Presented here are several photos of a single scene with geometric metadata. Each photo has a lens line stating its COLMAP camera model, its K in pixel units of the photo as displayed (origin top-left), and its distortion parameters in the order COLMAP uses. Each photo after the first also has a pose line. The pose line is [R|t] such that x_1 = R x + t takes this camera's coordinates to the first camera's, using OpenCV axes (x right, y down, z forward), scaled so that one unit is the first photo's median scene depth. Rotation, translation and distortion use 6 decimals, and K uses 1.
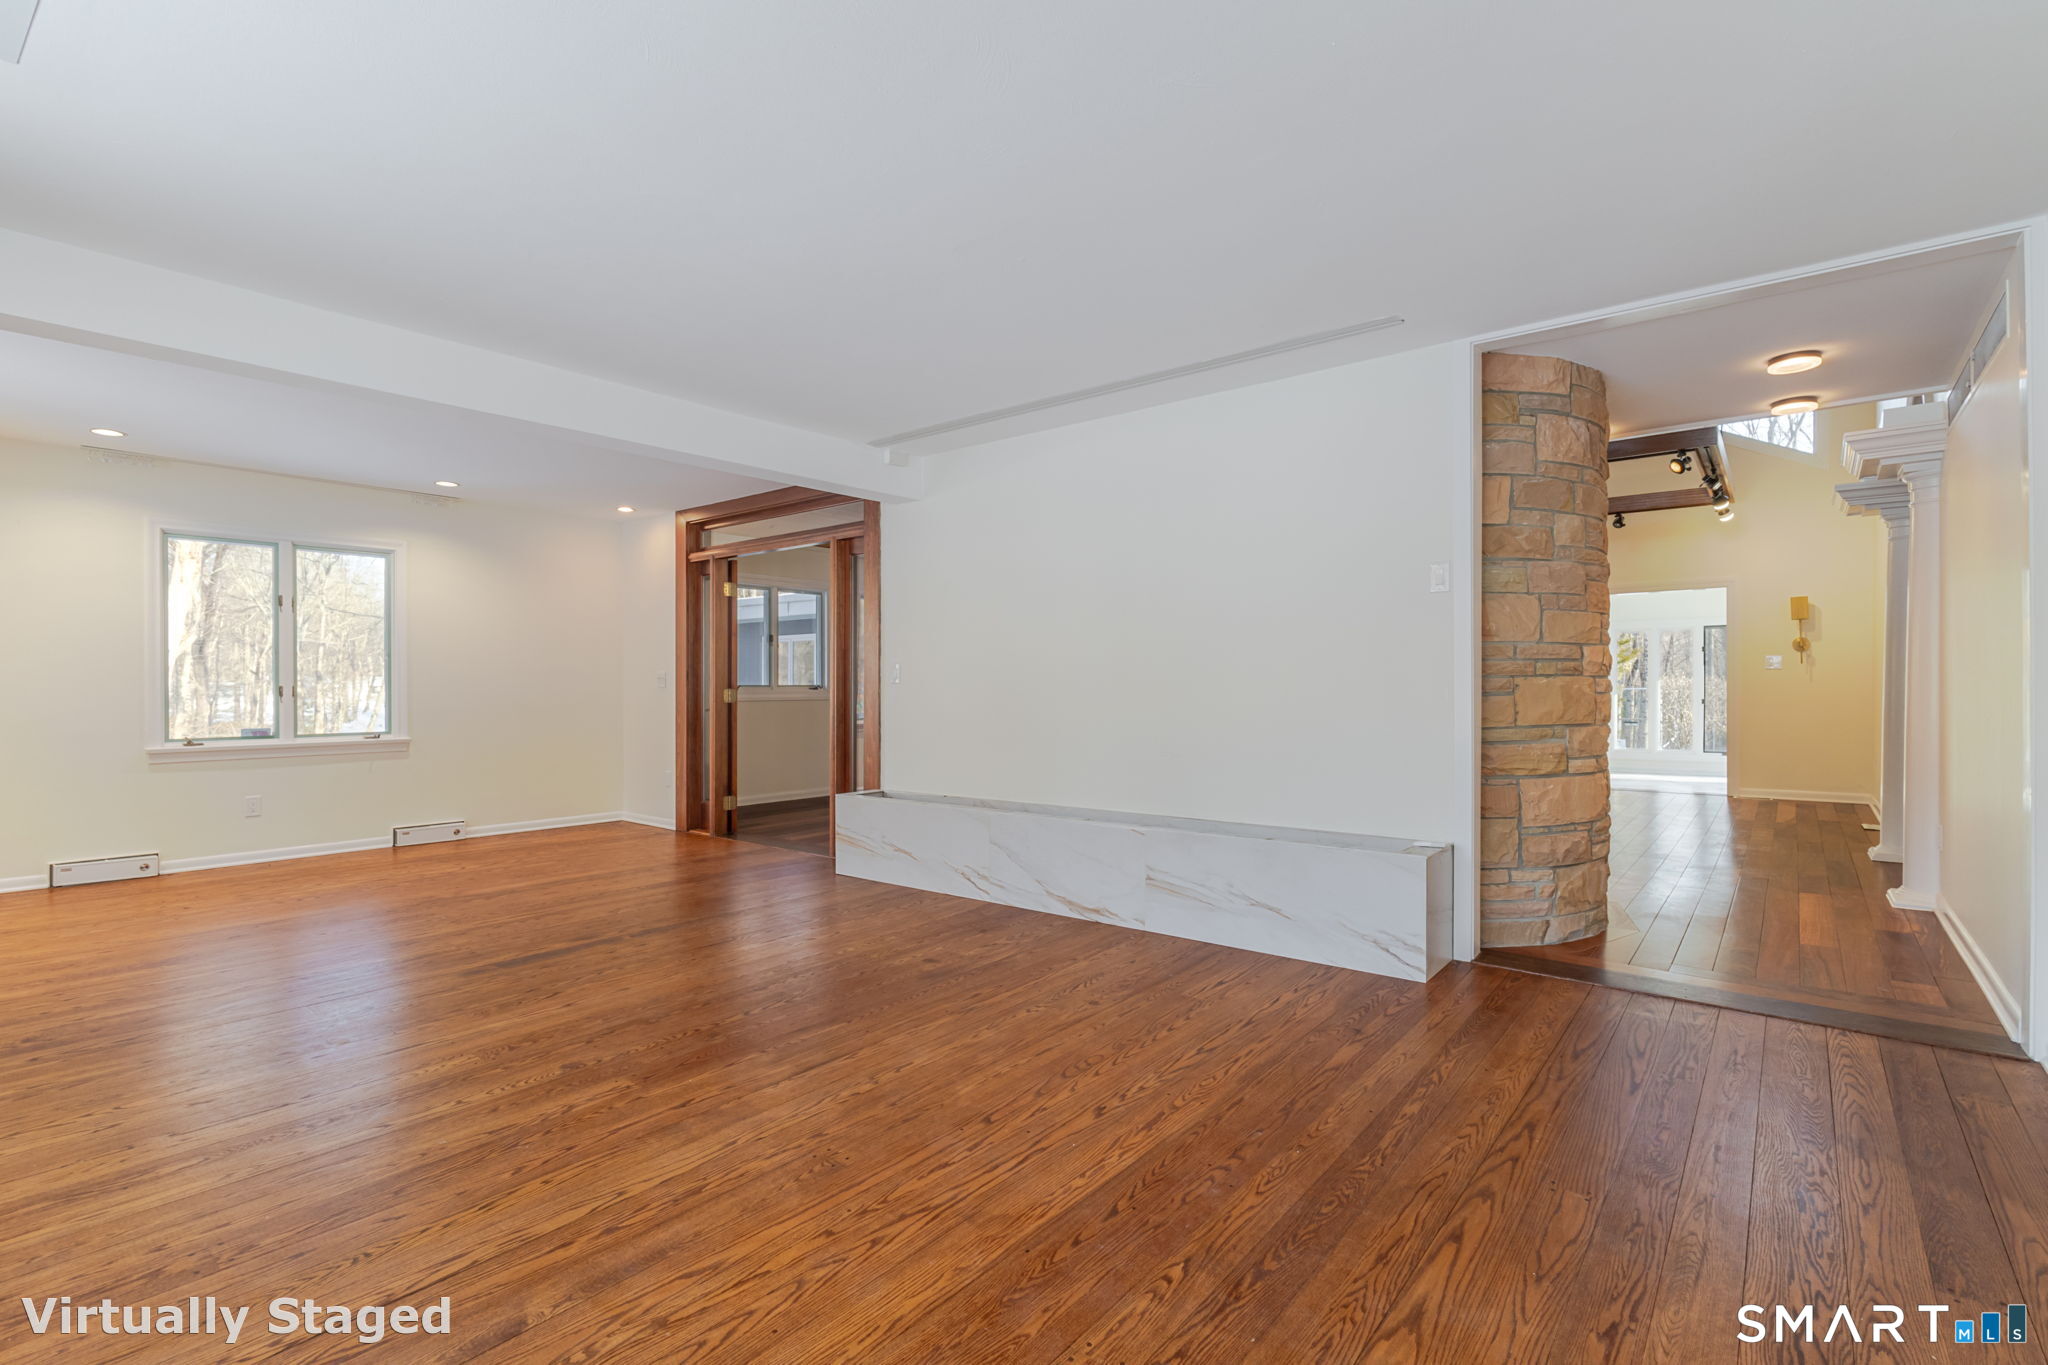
lens RADIAL K [[951.6, 0, 1037.1], [0, 951.6, 683.1], [0, 0, 1]] dist [-0.001067, -0.000153]
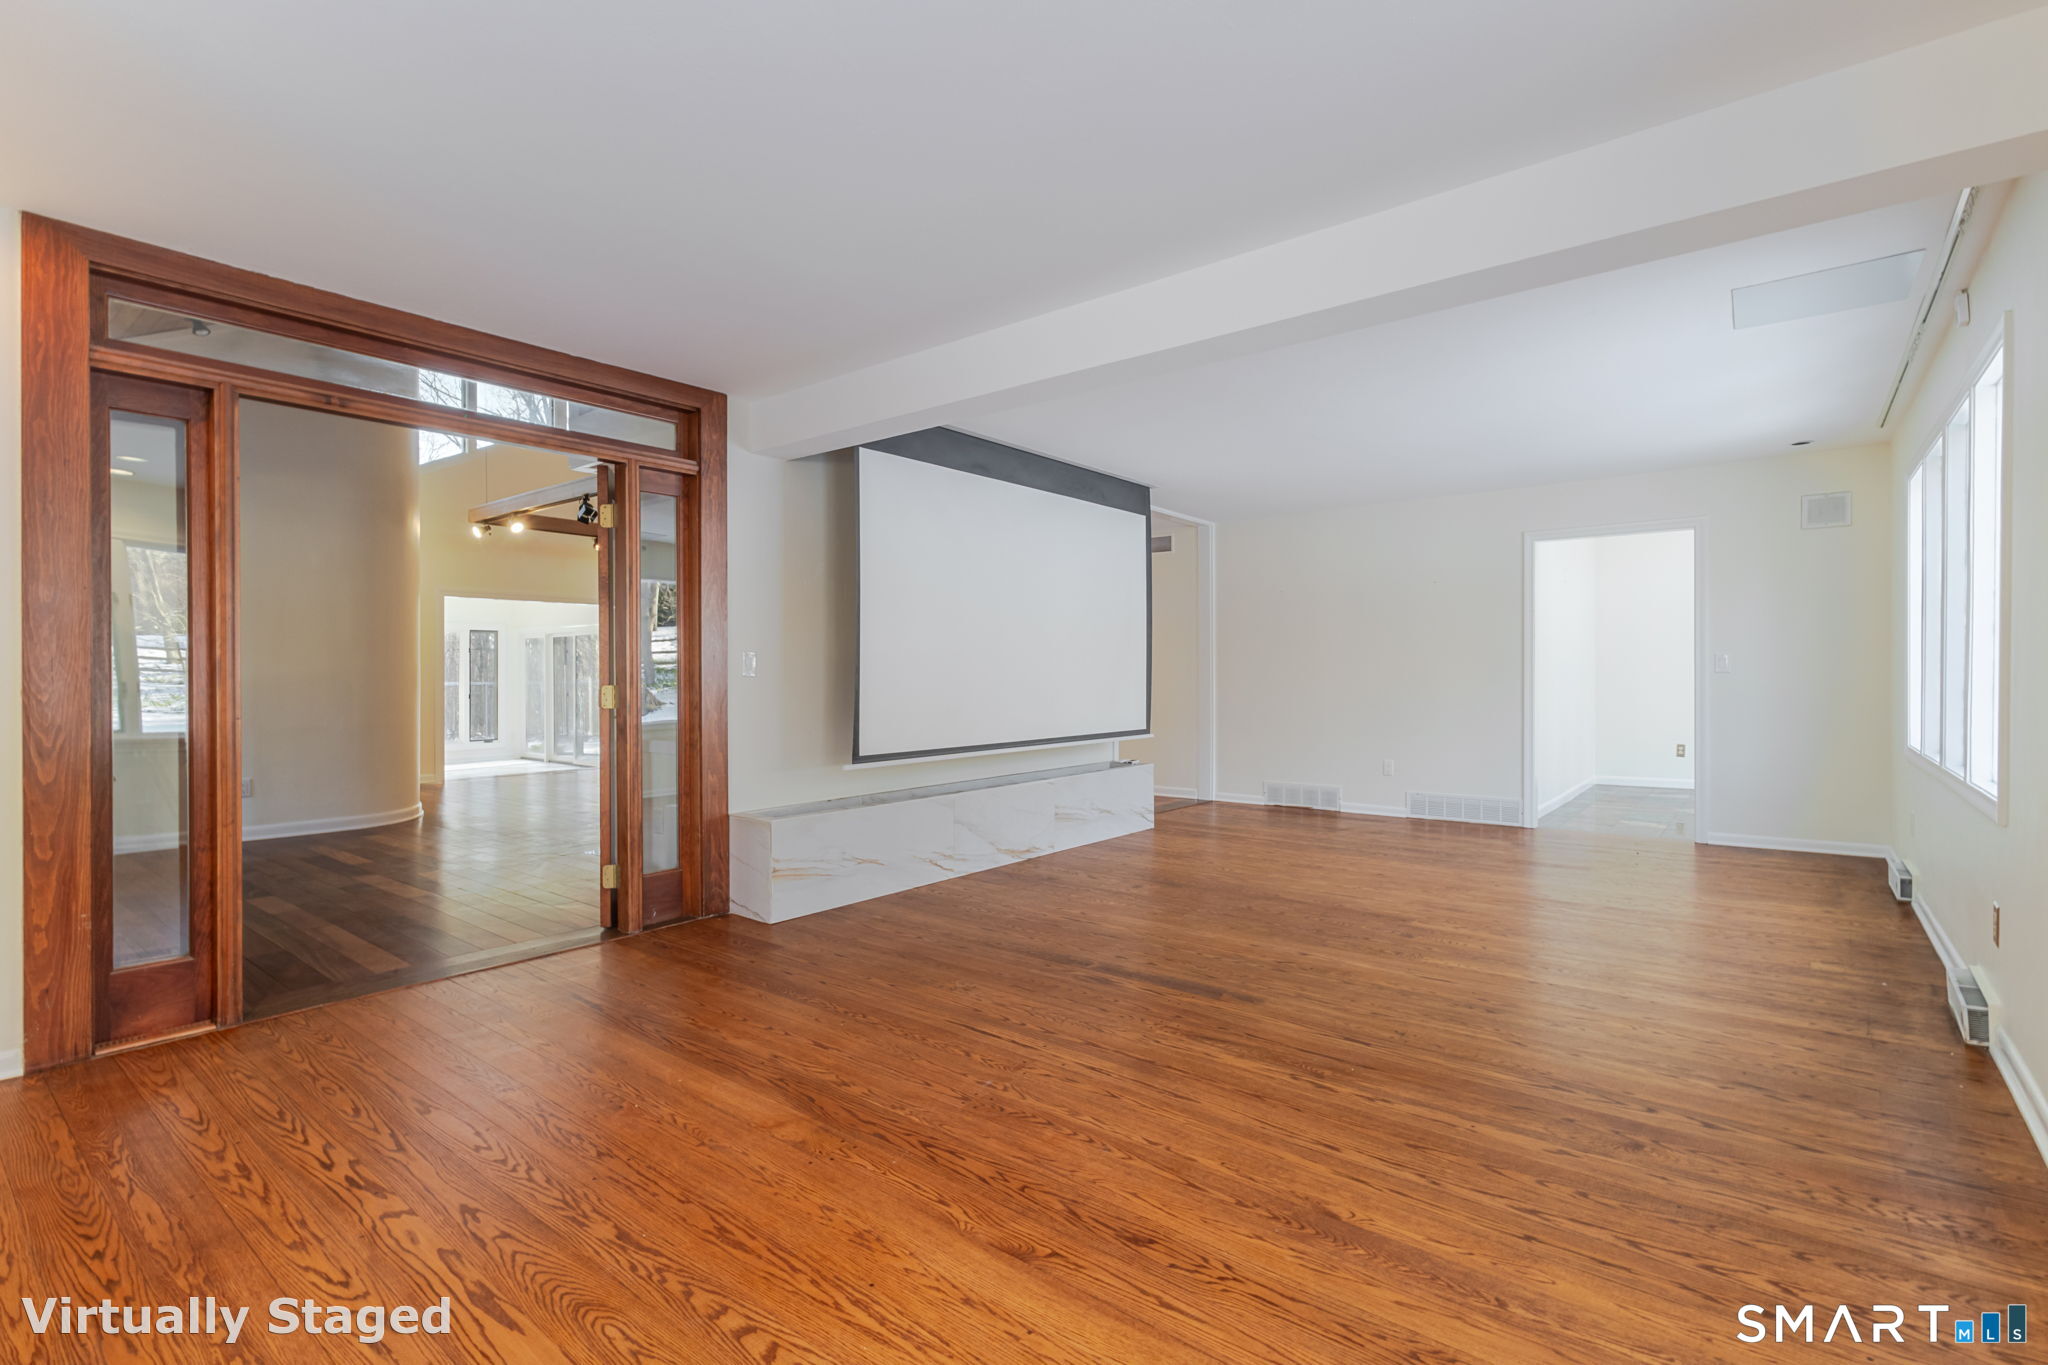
lens RADIAL K [[951.6, 0, 1035.8], [0, 951.6, 679.7], [0, 0, 1]] dist [-0.001067, -0.000153]
pose [[-0.007160, -0.001818, 0.999973, -1.509497], [0.005696, 0.999982, 0.001859, 0.007951], [-0.999958, 0.005709, -0.007149, 1.234151]]
